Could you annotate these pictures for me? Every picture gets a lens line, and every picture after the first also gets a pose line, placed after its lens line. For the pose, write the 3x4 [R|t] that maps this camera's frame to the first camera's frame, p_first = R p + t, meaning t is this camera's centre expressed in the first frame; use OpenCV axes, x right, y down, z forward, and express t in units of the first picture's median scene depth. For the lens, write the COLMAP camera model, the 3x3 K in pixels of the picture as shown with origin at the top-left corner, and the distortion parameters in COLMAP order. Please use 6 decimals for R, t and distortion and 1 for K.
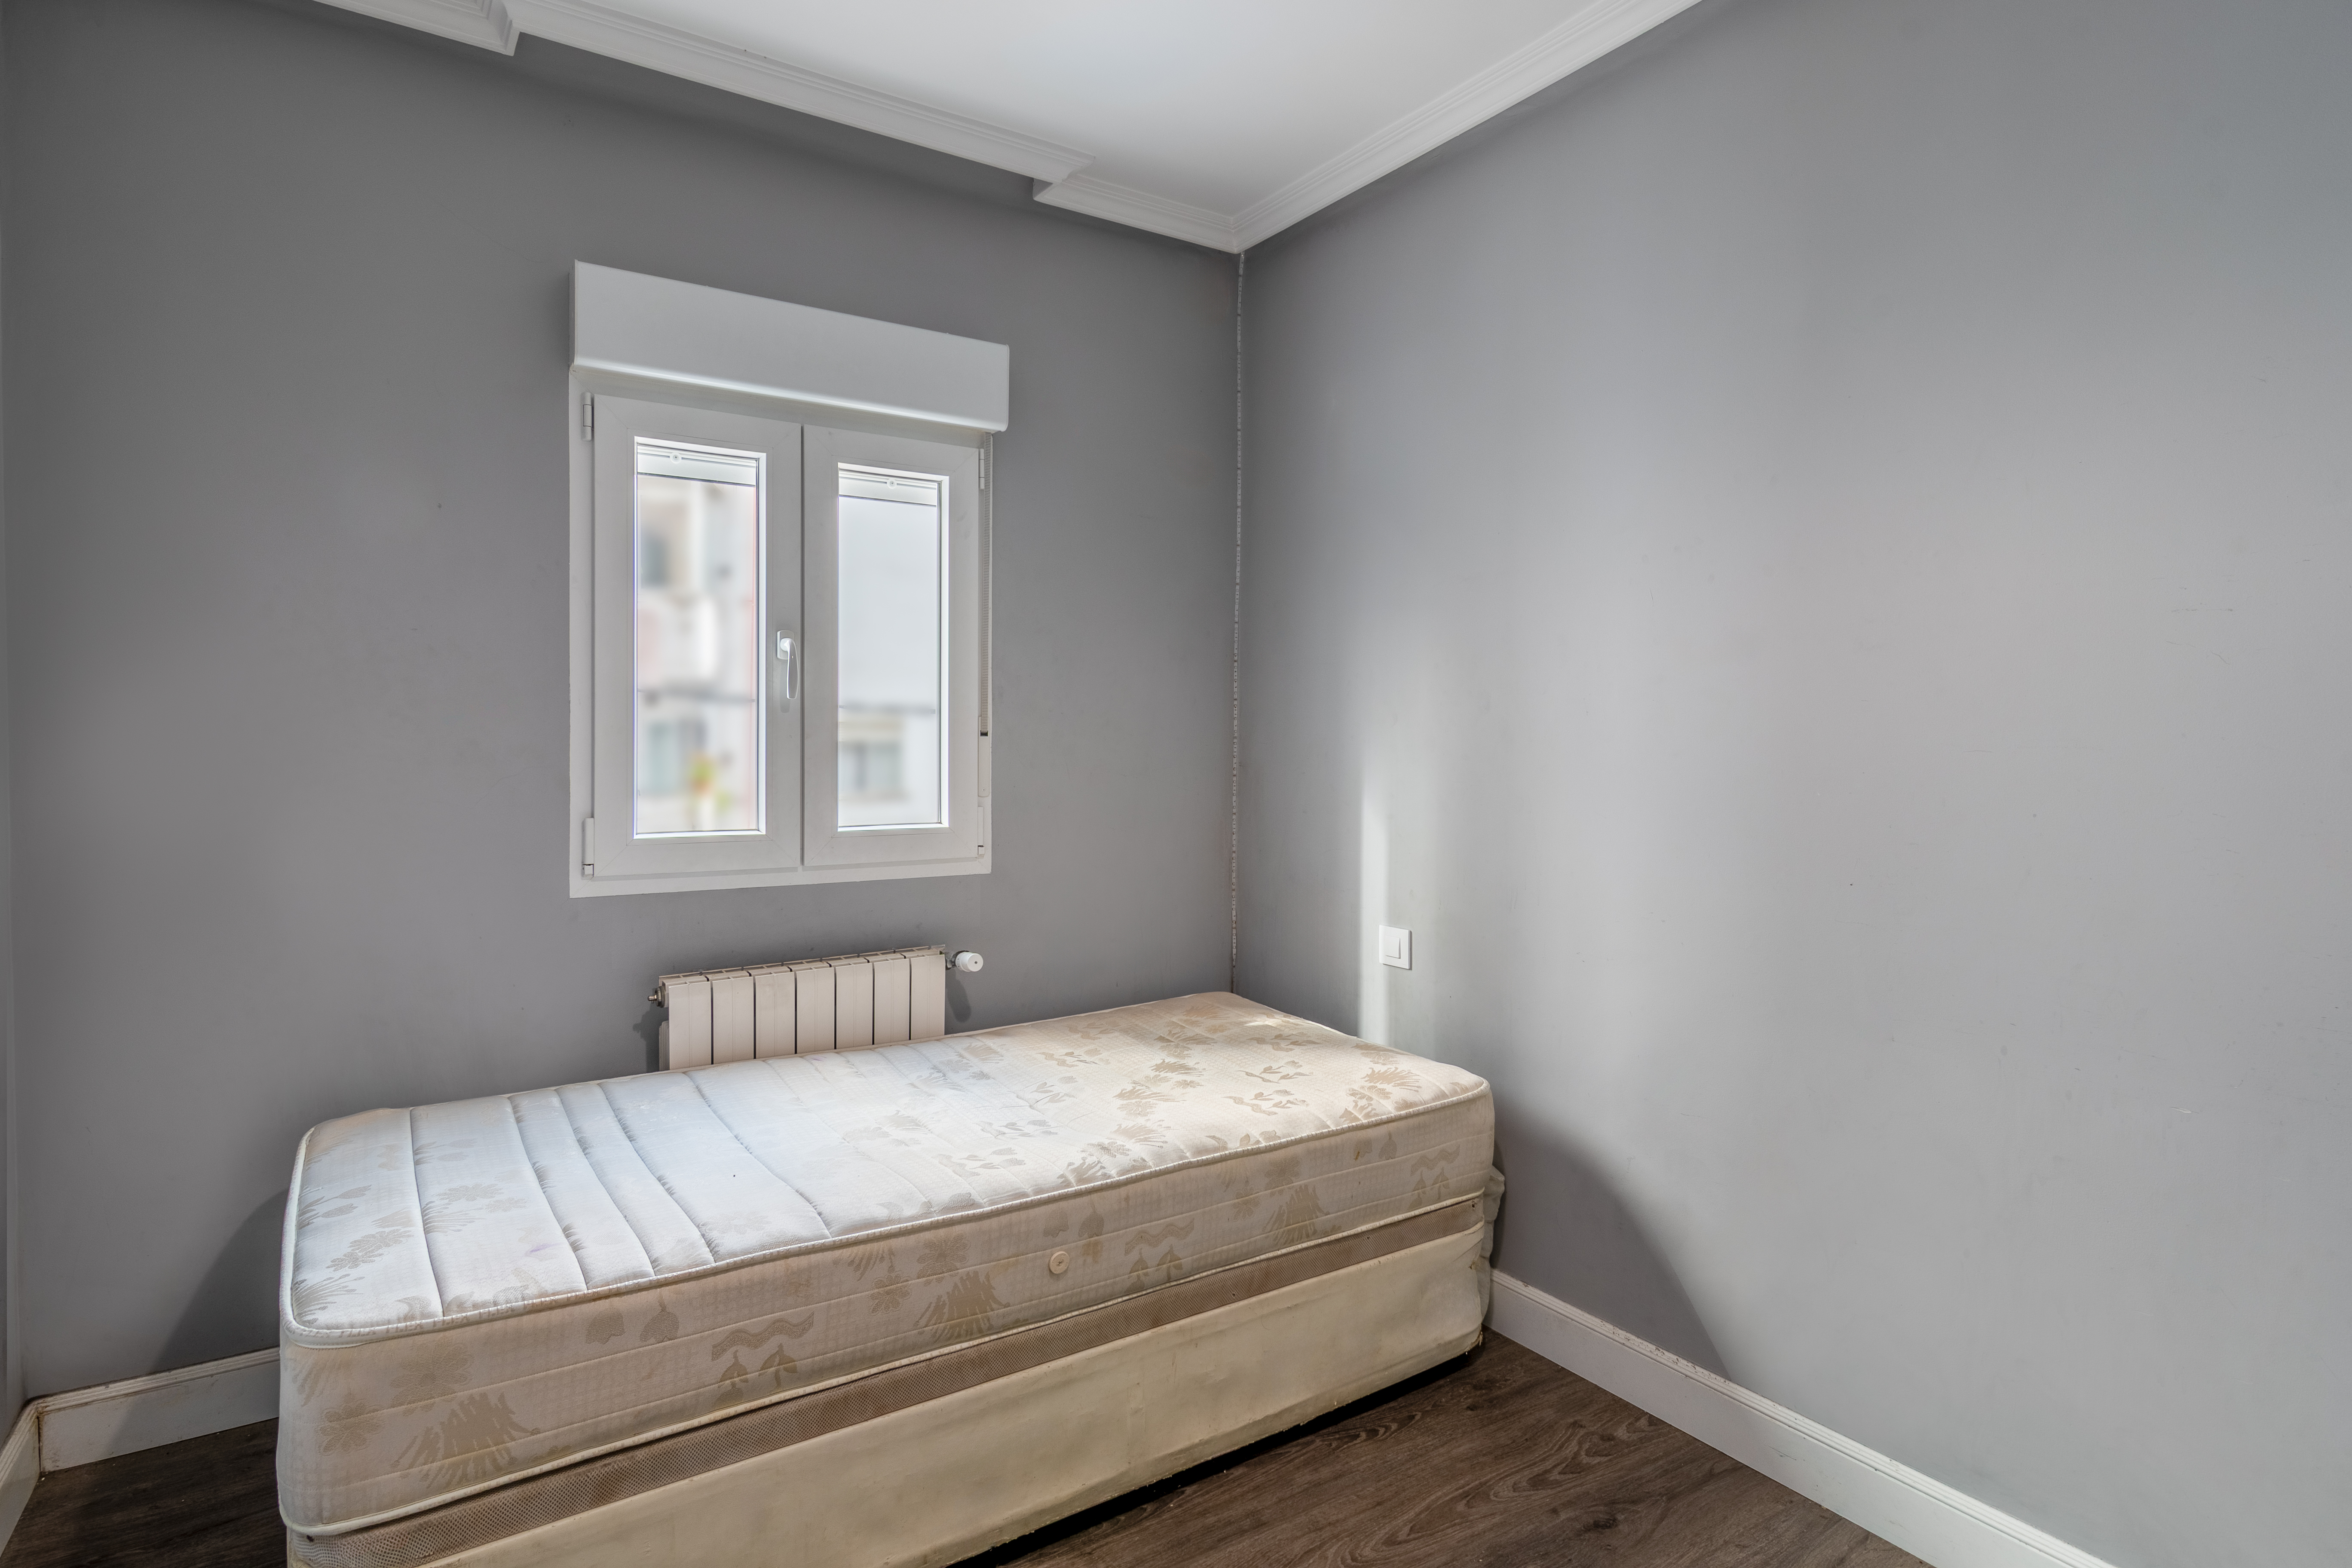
lens RADIAL K [[1220.7, 0, 1175.6], [0, 1220.7, 746.9], [0, 0, 1]] dist [-0.003182, 0.000371]
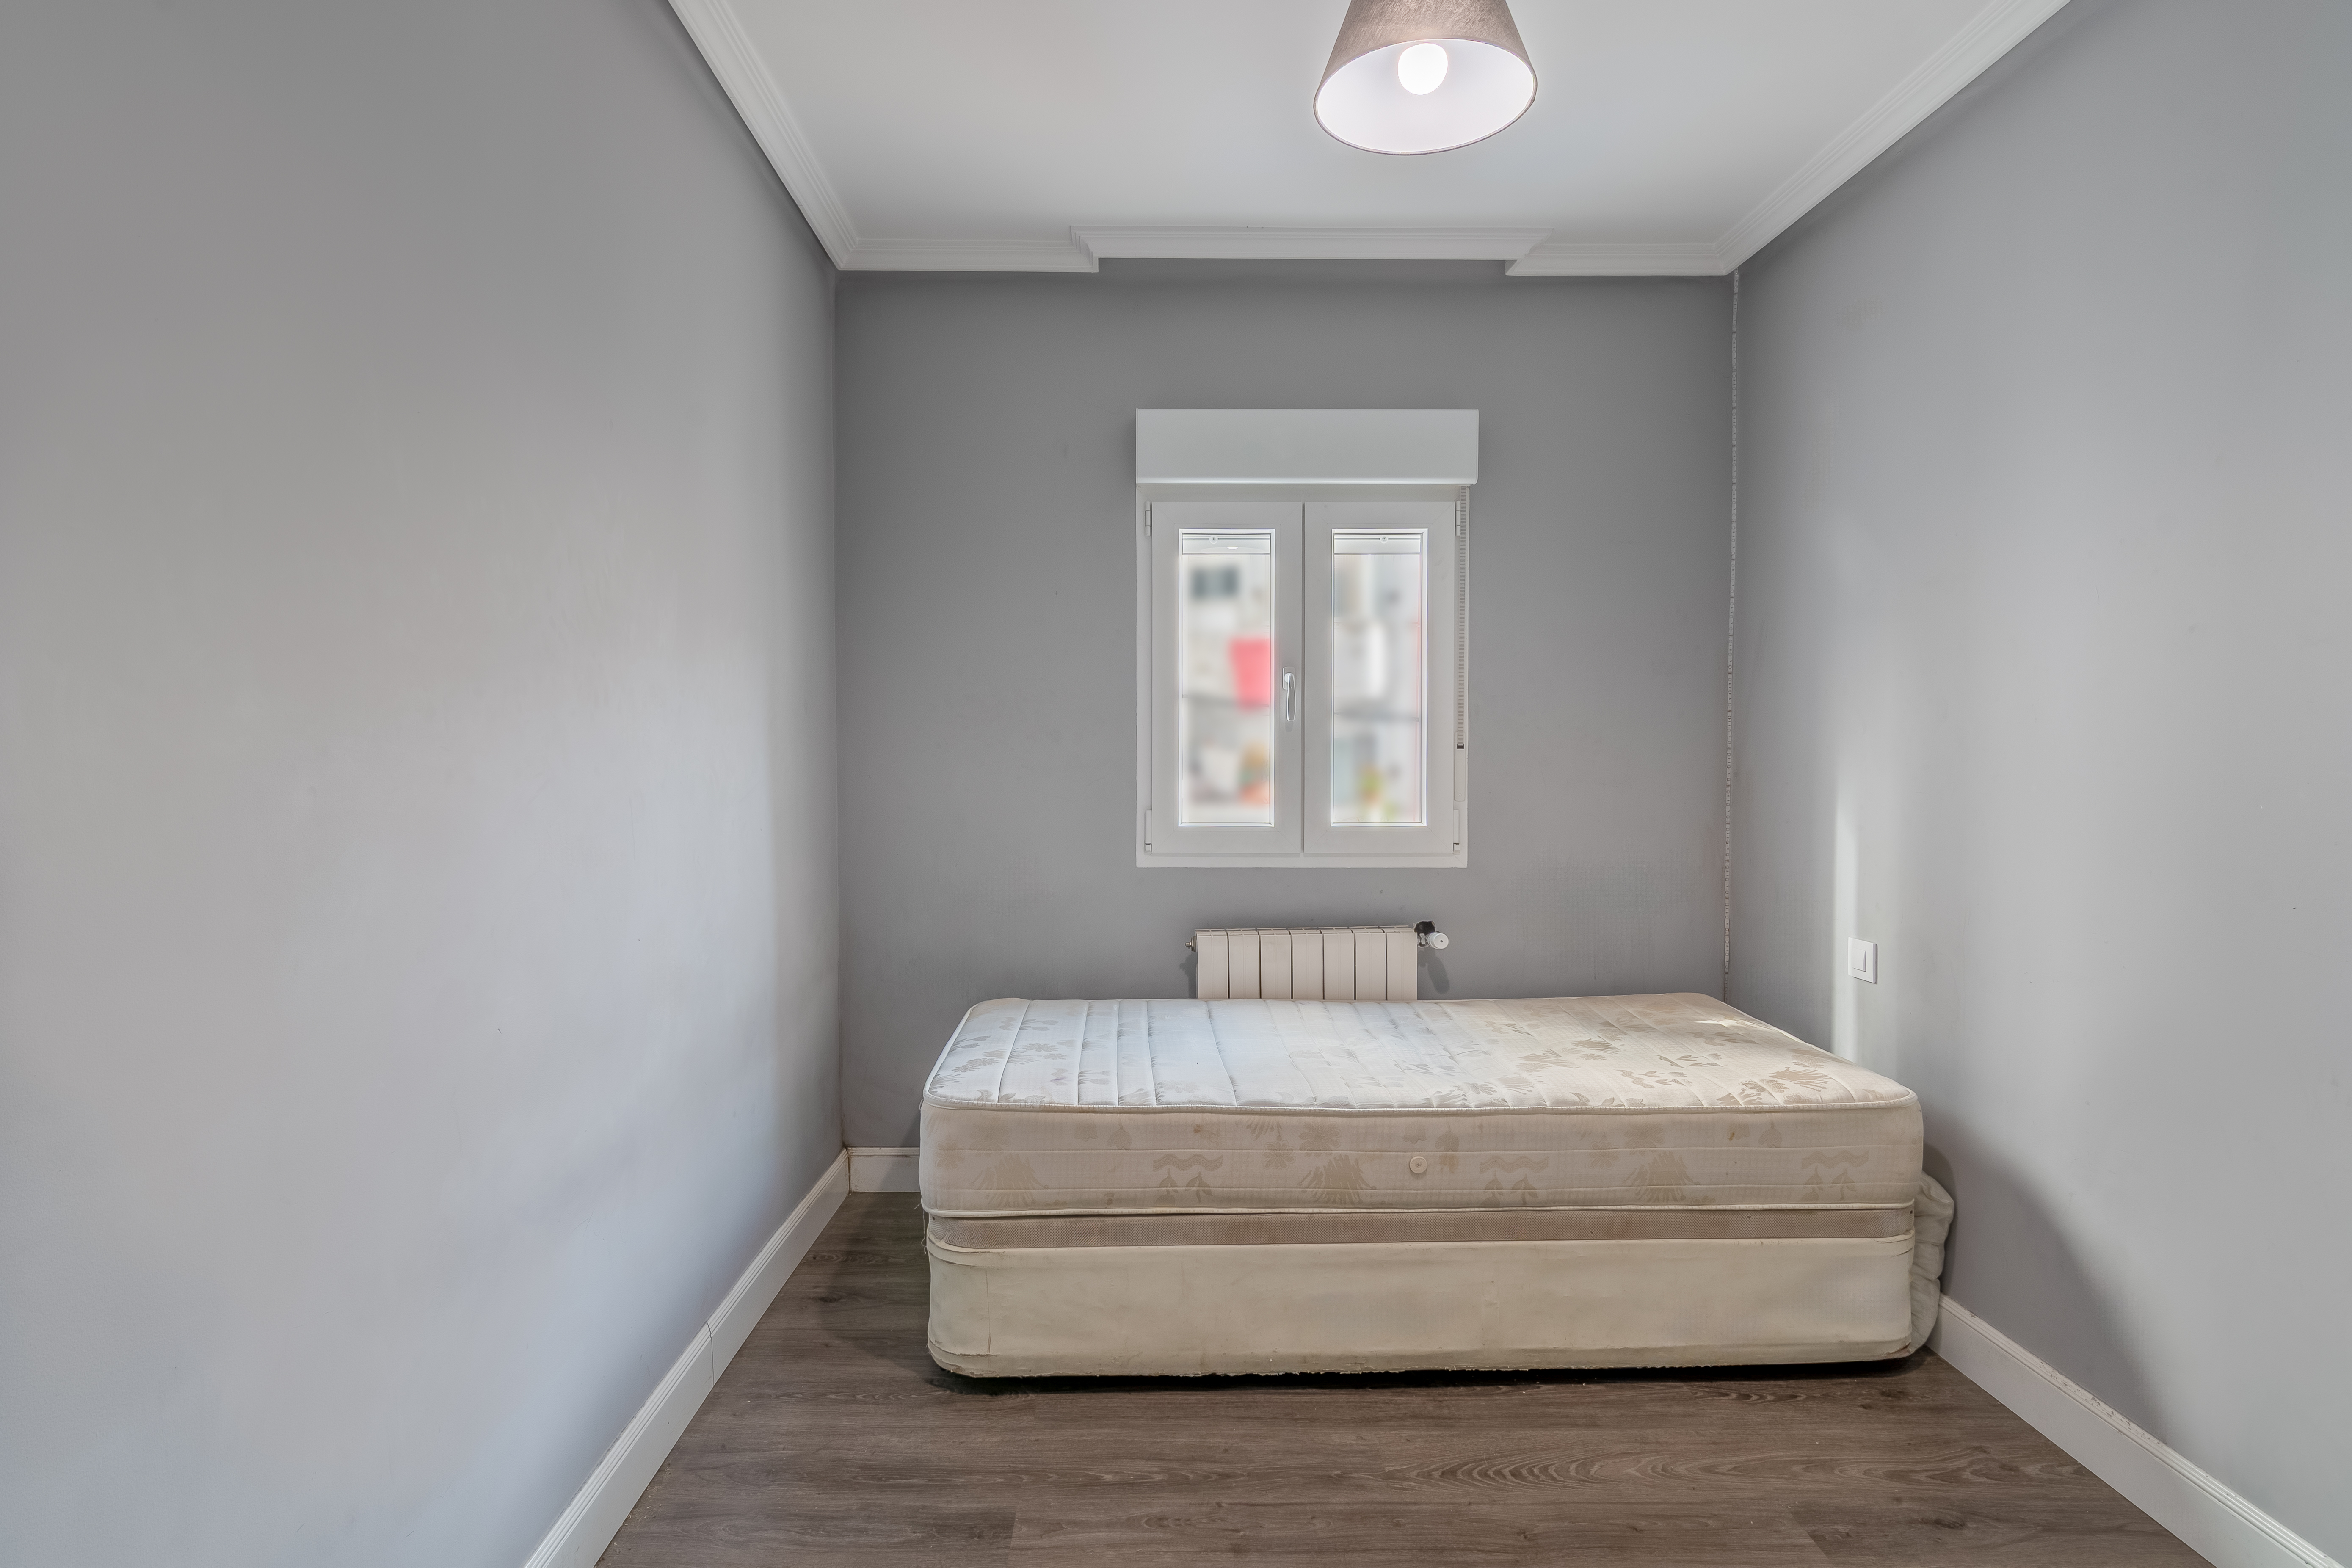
lens RADIAL K [[1250.9, 0, 1179.9], [0, 1250.9, 760.7], [0, 0, 1]] dist [-0.000669, 0.000625]
pose [[0.847430, -0.001658, -0.530904, 0.310541], [0.001504, 0.999999, -0.000721, 0.003735], [0.530905, -0.000187, 0.847432, -0.185109]]
